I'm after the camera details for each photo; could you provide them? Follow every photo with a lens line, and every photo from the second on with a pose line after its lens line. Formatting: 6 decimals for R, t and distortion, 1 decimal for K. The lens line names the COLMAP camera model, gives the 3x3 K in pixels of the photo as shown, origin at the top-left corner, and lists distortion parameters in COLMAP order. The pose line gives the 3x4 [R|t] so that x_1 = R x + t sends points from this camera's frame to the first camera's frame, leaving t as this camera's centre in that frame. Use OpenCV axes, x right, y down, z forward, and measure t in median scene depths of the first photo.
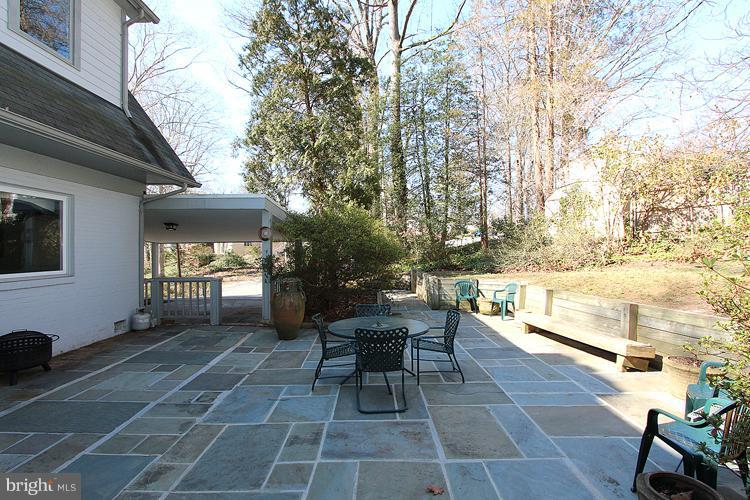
lens RADIAL K [[362.4, 0, 380.2], [0, 362.4, 246.6], [0, 0, 1]] dist [-0.001356, -0.000086]
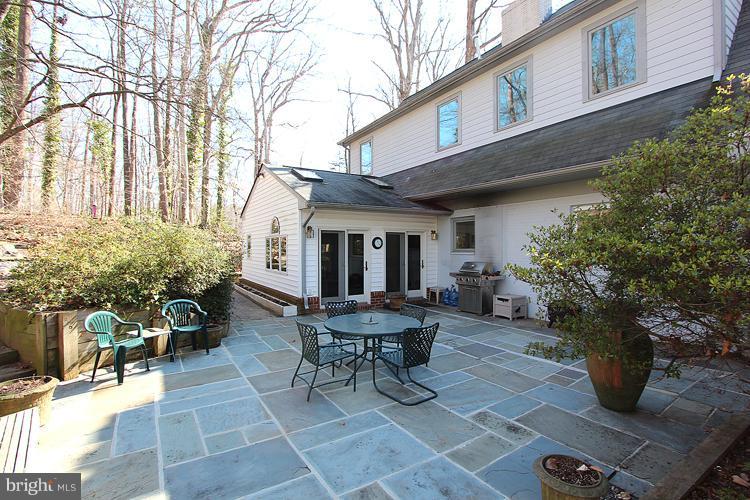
lens RADIAL K [[362.4, 0, 380.2], [0, 362.4, 246.6], [0, 0, 1]] dist [-0.001356, -0.000086]
pose [[-0.849852, 0.004240, -0.527005, 0.553634], [0.008464, 0.999948, -0.005606, 0.003966], [0.526954, -0.009225, -0.849844, 2.002967]]
